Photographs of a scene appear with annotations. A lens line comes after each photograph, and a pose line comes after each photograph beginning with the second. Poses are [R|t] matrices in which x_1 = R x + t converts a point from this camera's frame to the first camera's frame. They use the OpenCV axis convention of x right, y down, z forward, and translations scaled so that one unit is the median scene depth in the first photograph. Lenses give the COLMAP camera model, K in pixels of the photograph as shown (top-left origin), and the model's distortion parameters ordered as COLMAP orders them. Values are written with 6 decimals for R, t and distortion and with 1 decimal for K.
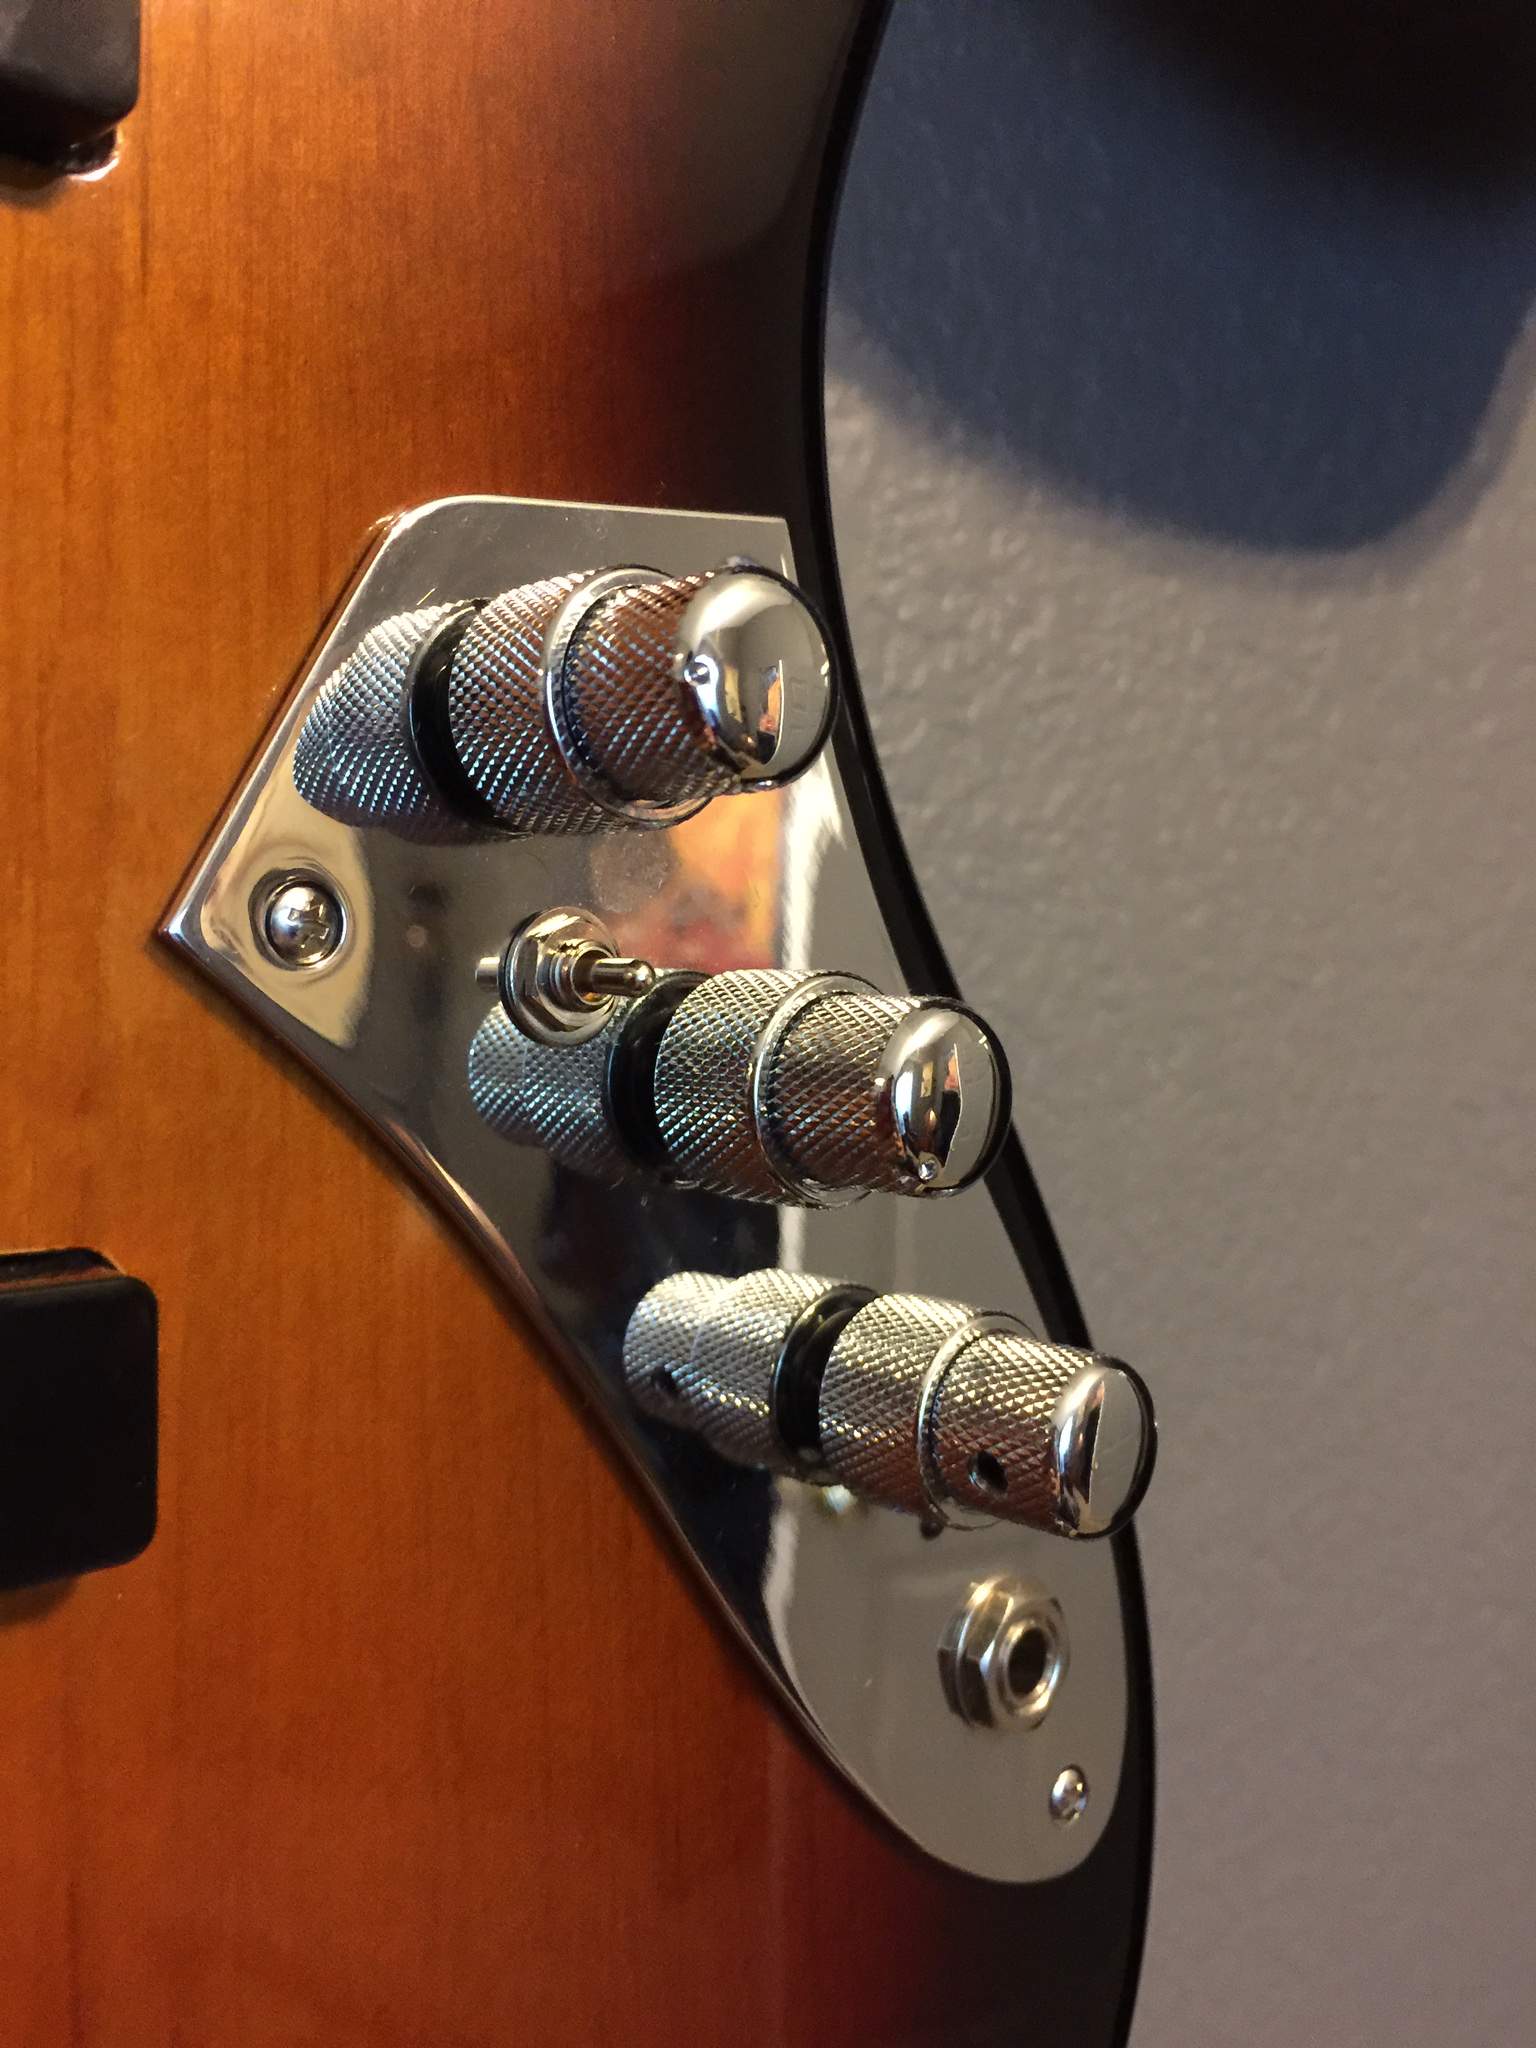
lens RADIAL K [[1770.9, 0, 761.7], [0, 1770.9, 1017.9], [0, 0, 1]] dist [0.070906, -0.116336]
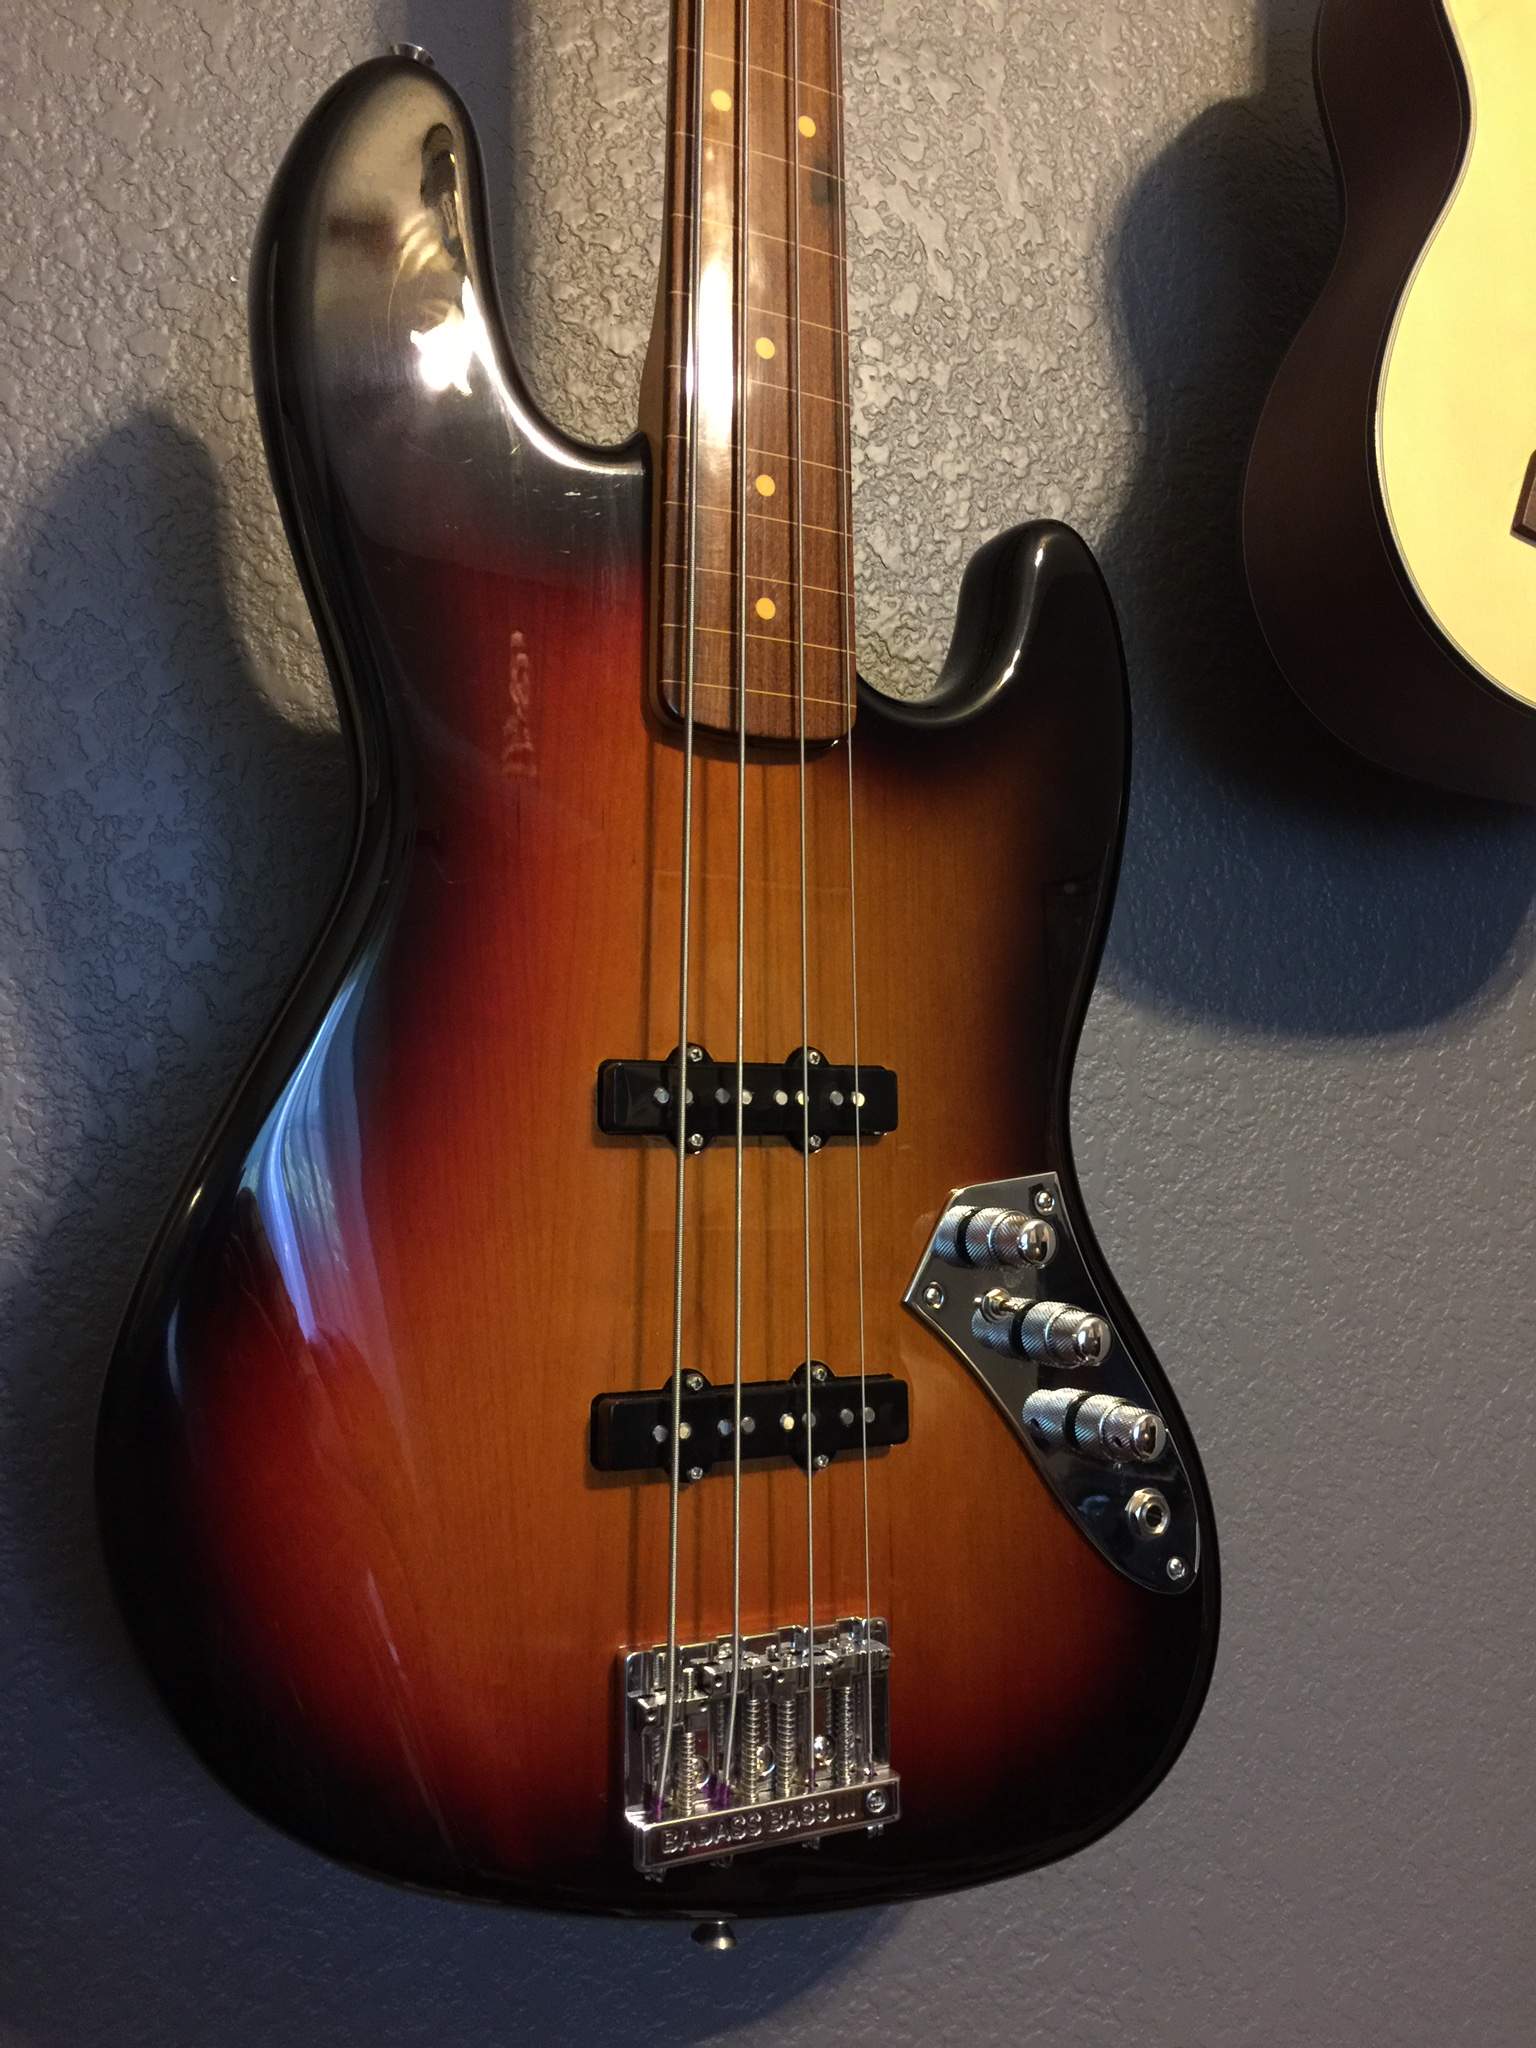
lens RADIAL K [[1770.9, 0, 761.7], [0, 1770.9, 1017.9], [0, 0, 1]] dist [0.070906, -0.116336]
pose [[0.963068, -0.040517, -0.266193, 0.189389], [0.015090, 0.995181, -0.096882, -0.118052], [0.268835, 0.089287, 0.959039, -1.218765]]
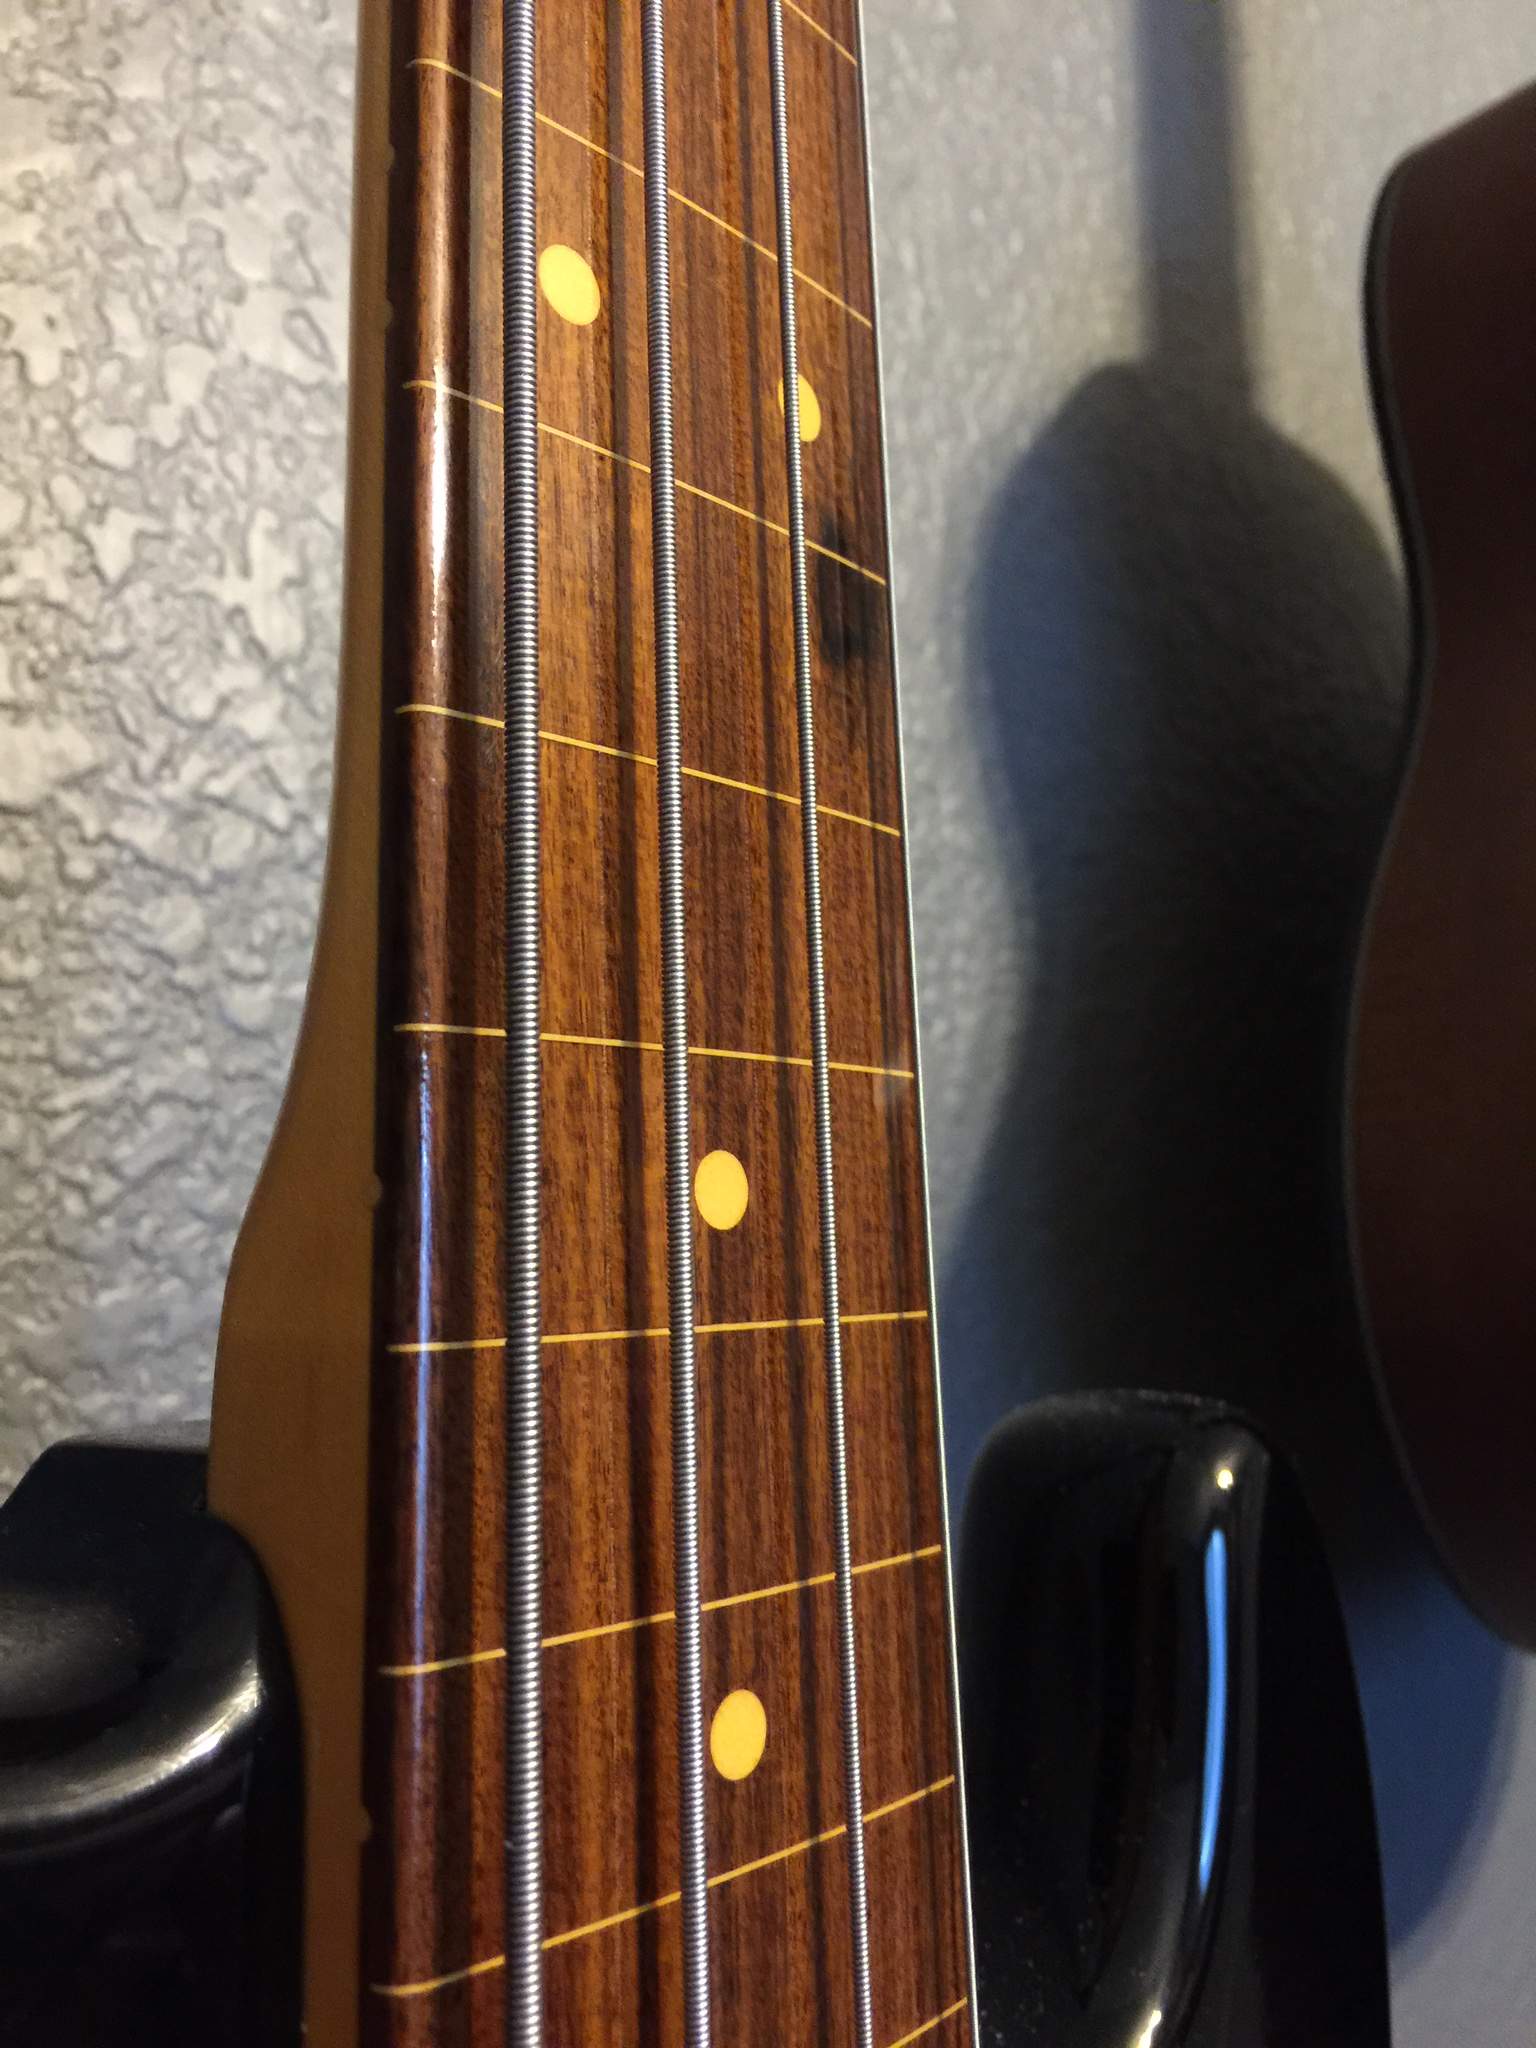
lens RADIAL K [[1761.3, 0, 769.5], [0, 1761.3, 973.7], [0, 0, 1]] dist [0.093450, -0.166931]
pose [[0.990724, -0.035804, 0.131087, -0.236867], [0.056091, 0.986399, -0.154503, -0.830138], [-0.123772, 0.160423, 0.979257, -0.208416]]
